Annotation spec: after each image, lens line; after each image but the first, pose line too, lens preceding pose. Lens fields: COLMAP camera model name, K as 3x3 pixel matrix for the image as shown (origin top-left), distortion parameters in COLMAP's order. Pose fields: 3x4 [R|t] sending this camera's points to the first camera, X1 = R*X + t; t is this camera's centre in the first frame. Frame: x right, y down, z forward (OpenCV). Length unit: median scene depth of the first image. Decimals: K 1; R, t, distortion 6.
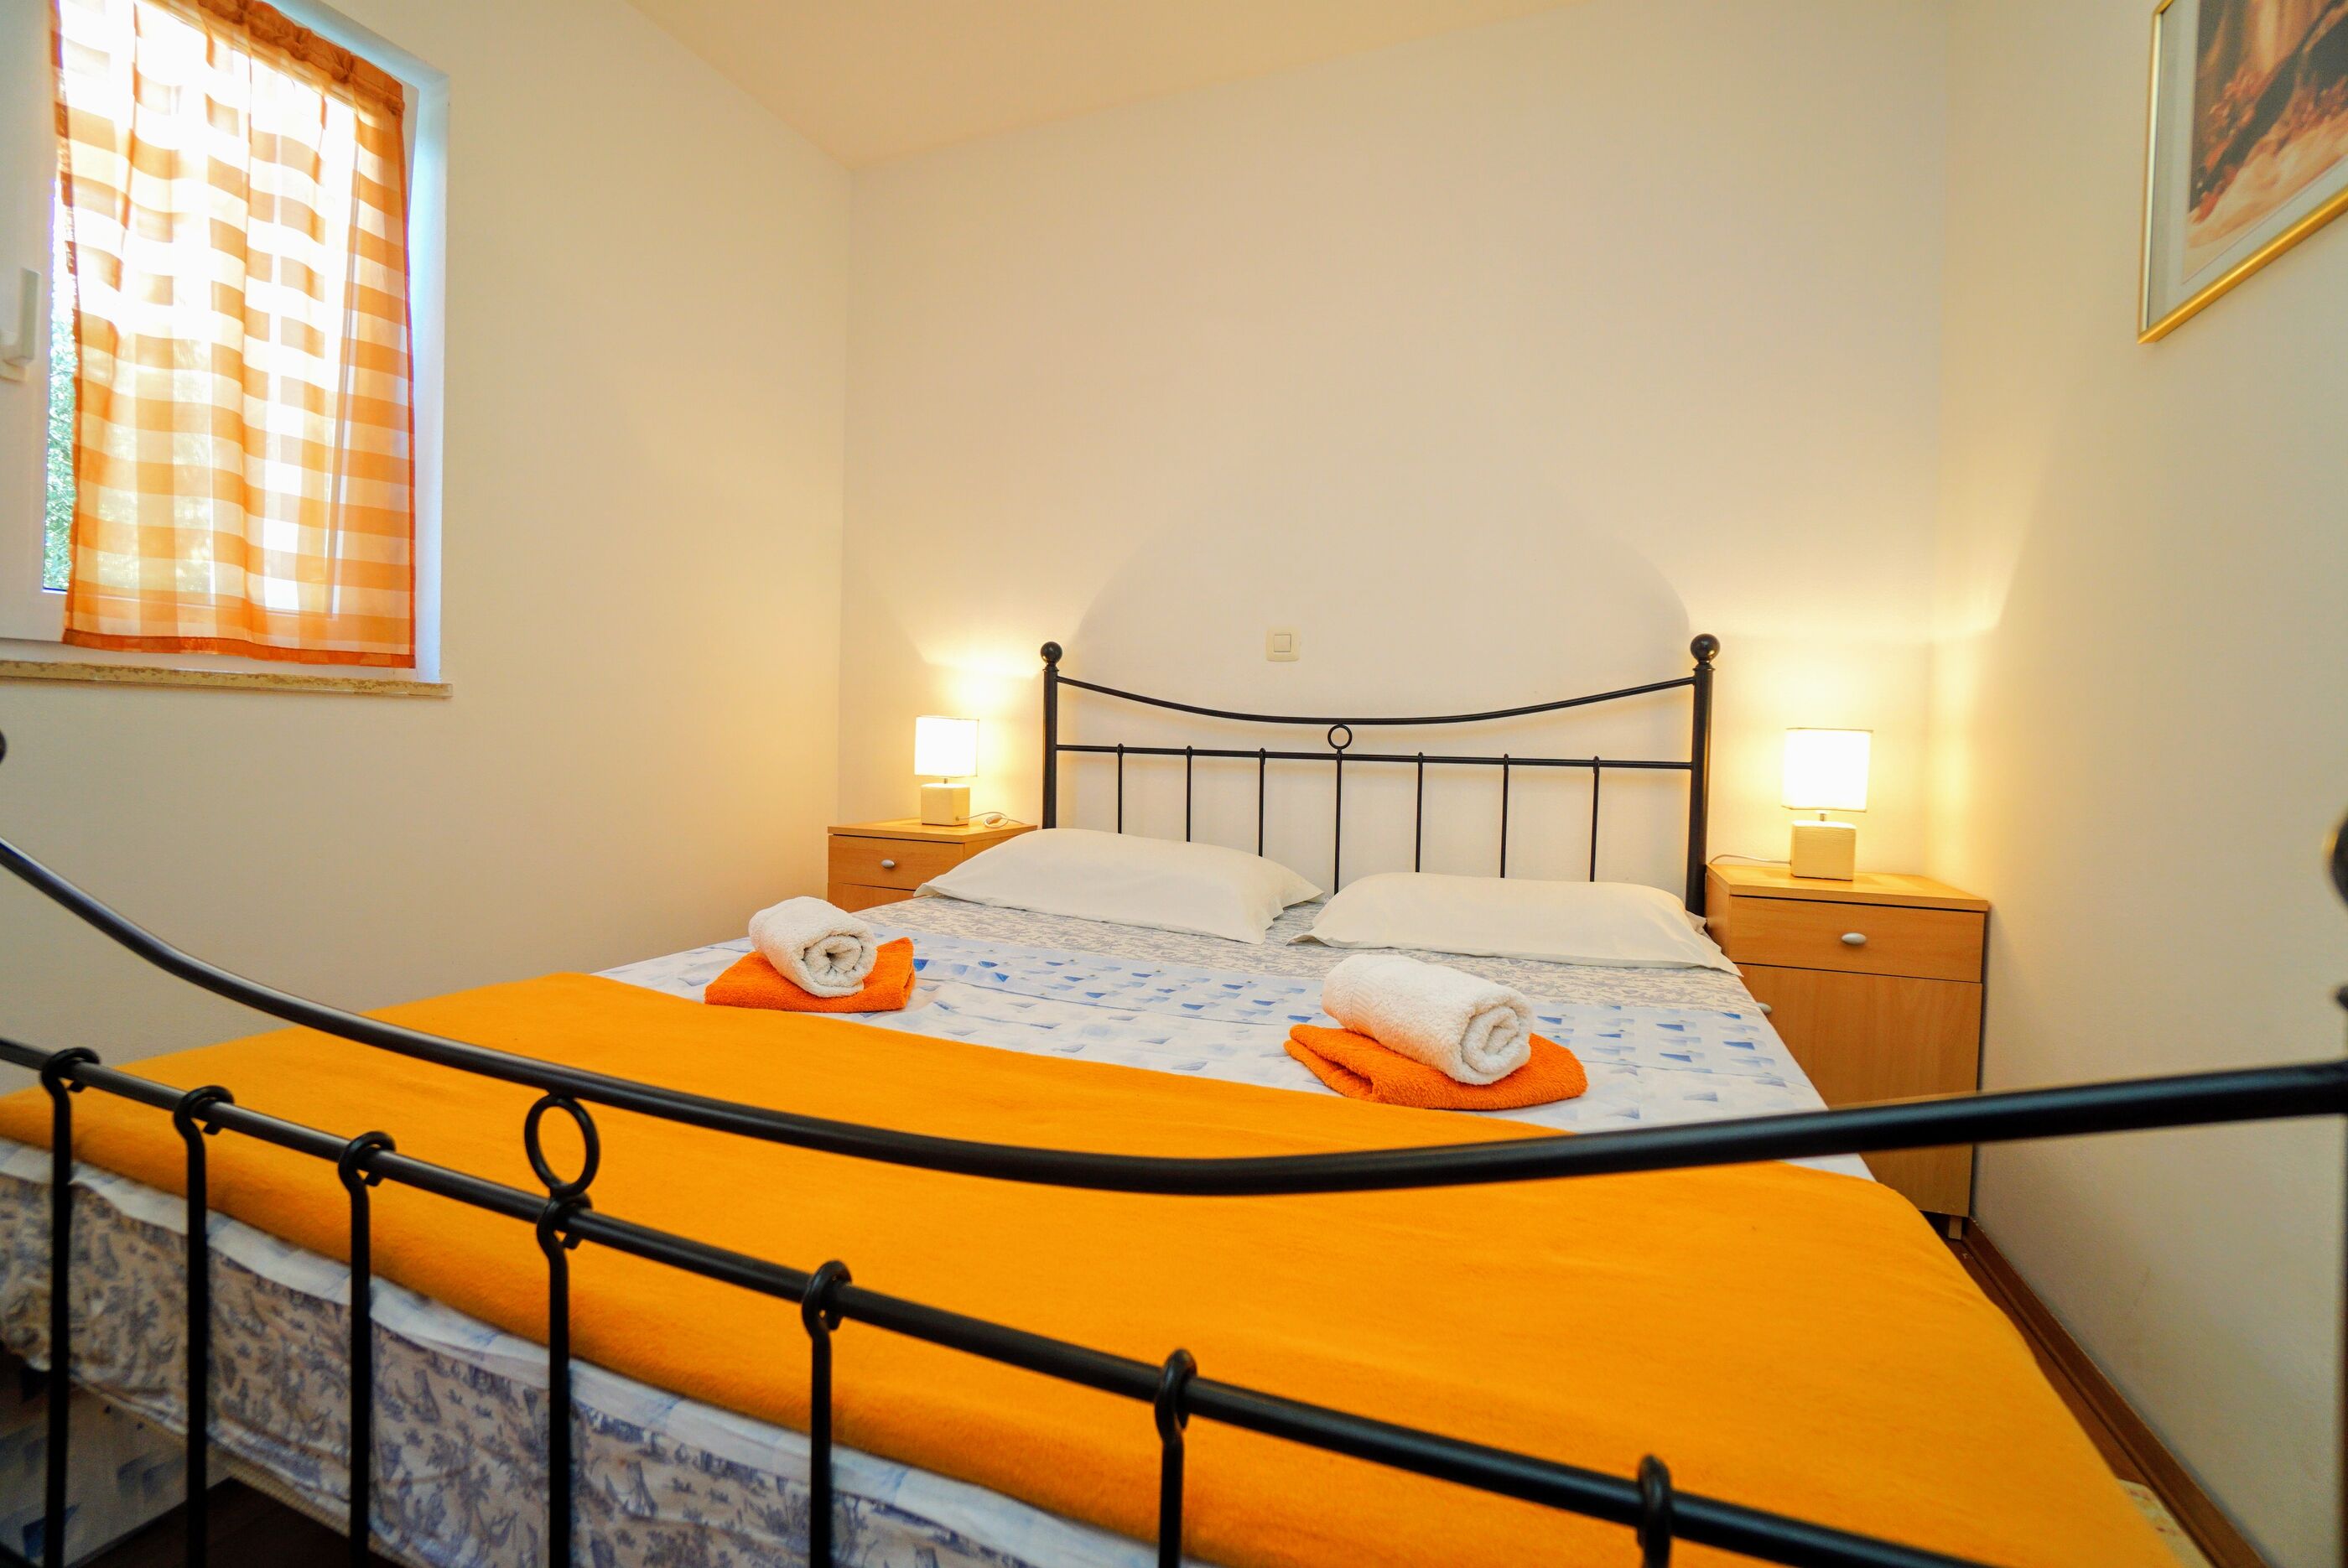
lens RADIAL K [[1035.1, 0, 1166.2], [0, 1035.1, 736.0], [0, 0, 1]] dist [-0.061754, 0.021906]
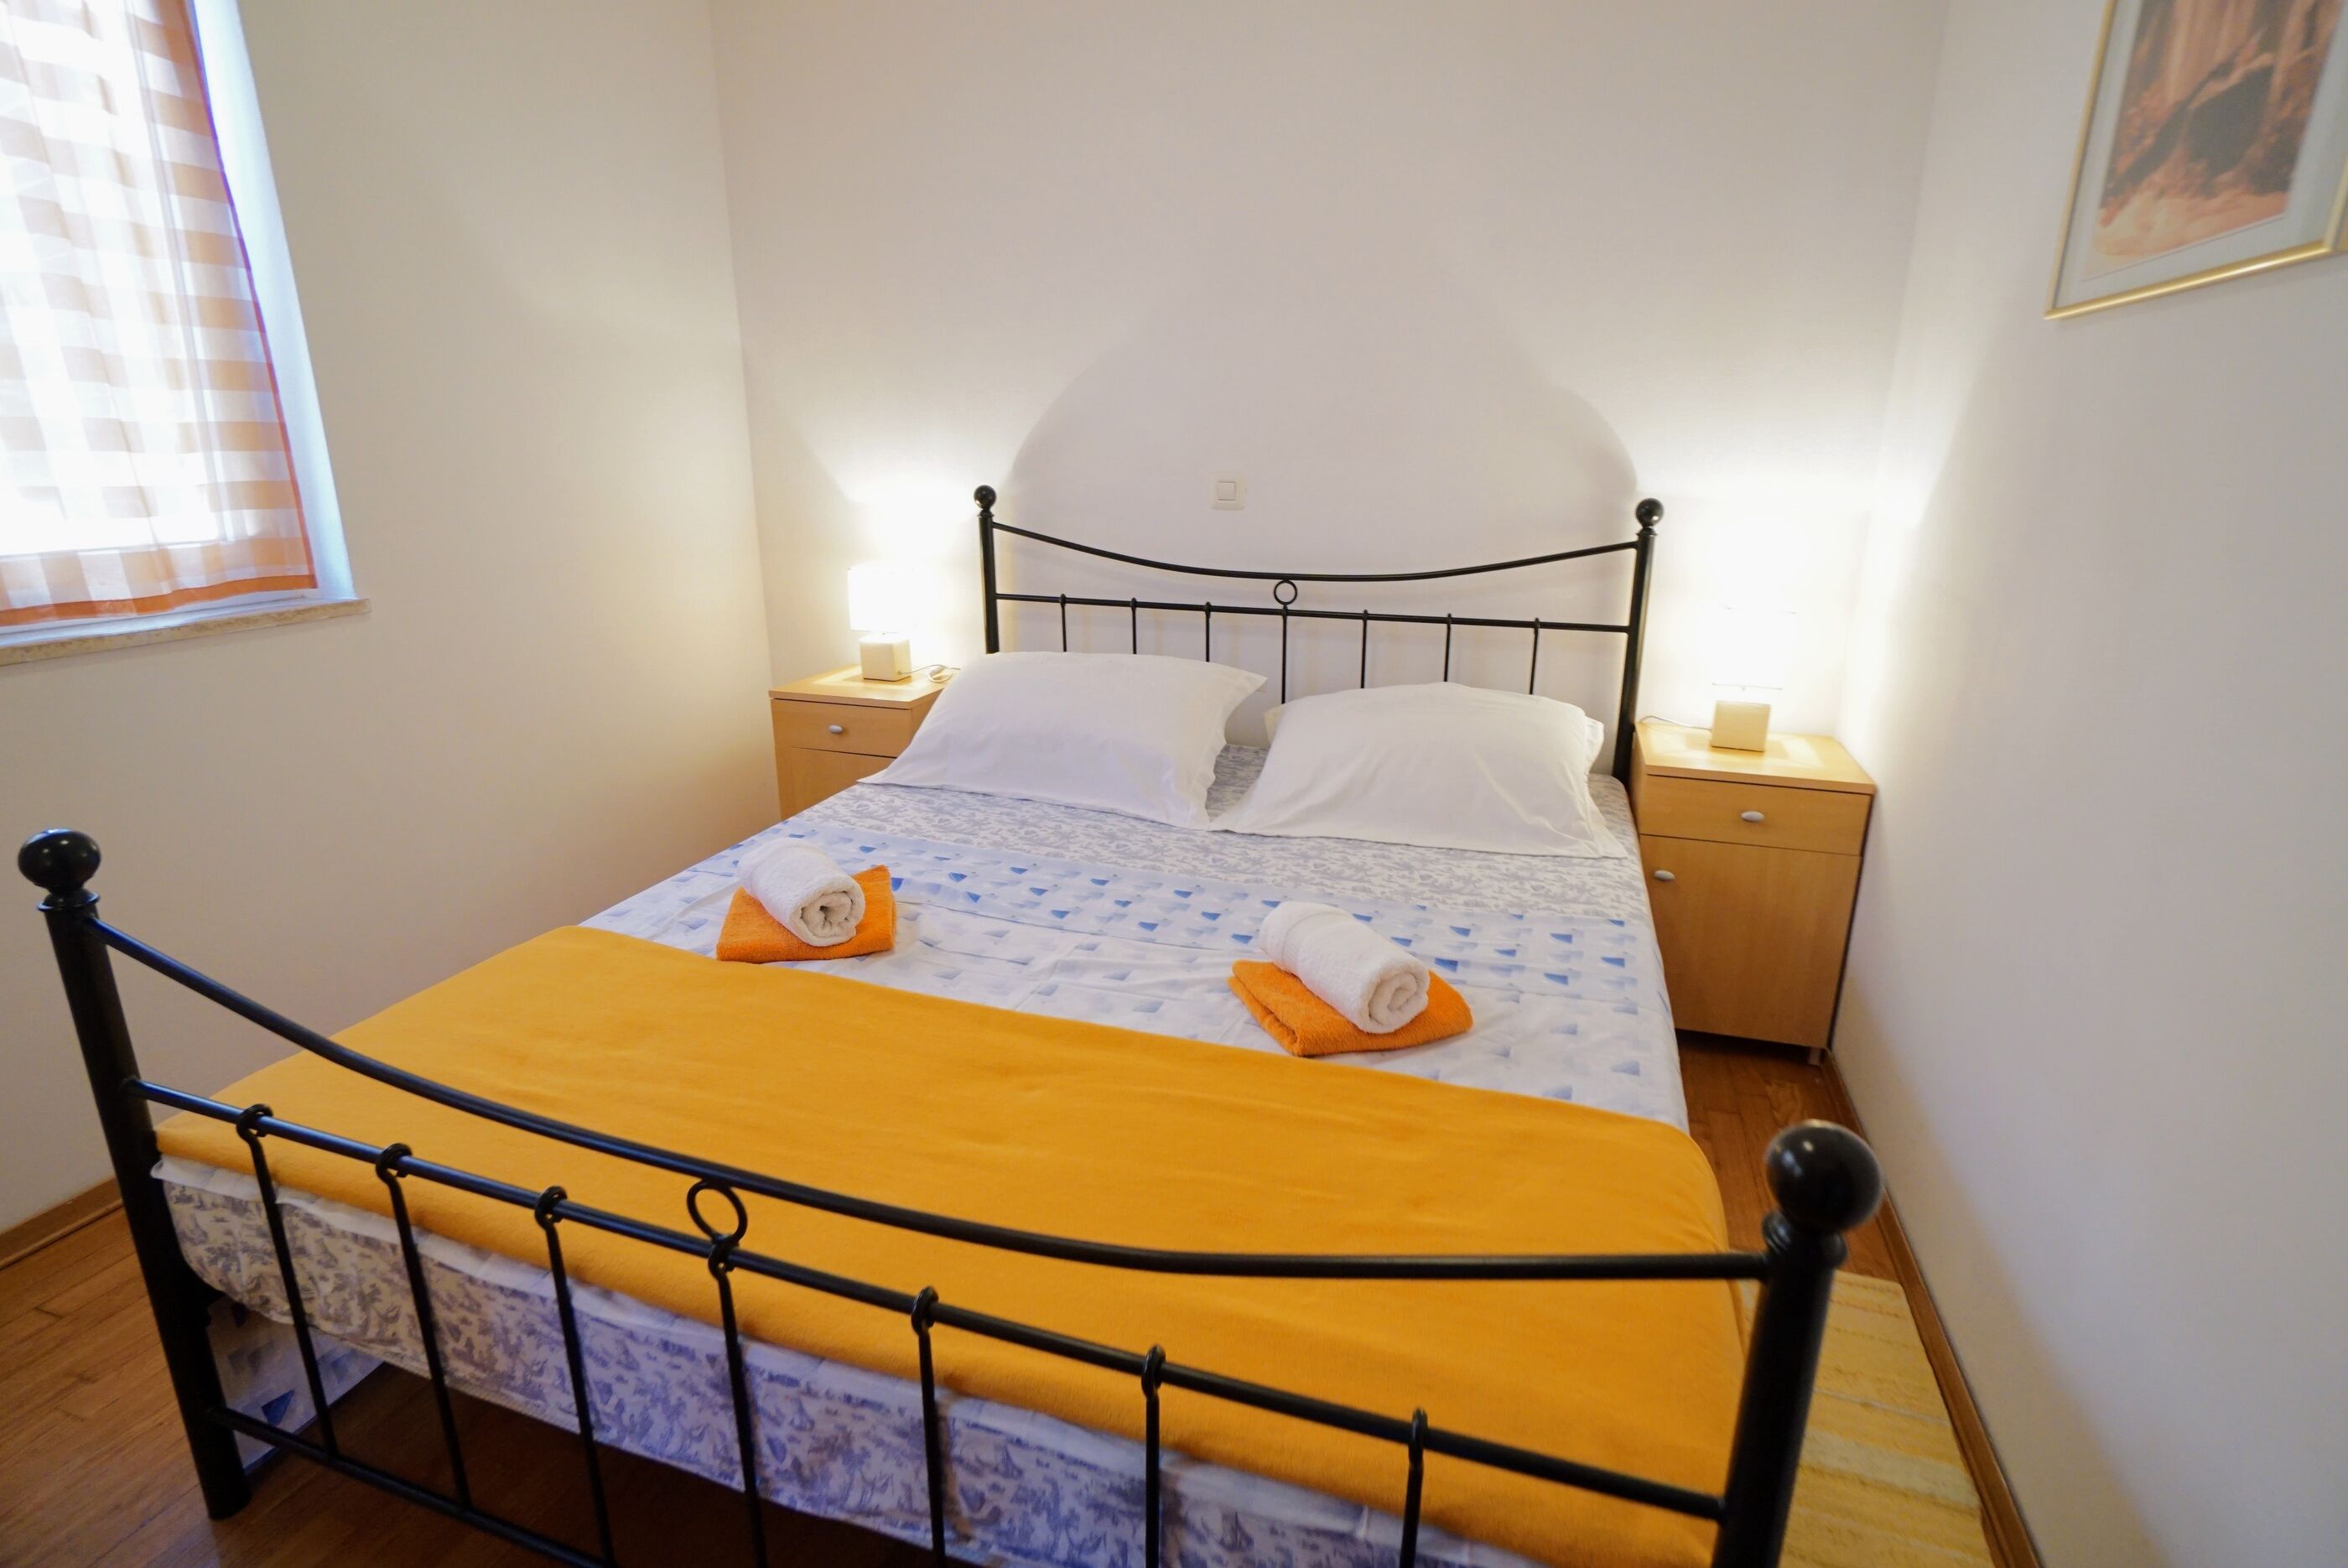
lens RADIAL K [[1171.7, 0, 1157.8], [0, 1171.7, 719.9], [0, 0, 1]] dist [-0.046190, 0.021738]
pose [[0.998466, -0.038732, 0.039575, -0.003857], [0.027728, 0.968329, 0.248132, -0.190294], [-0.047933, -0.246654, 0.967918, -0.128769]]
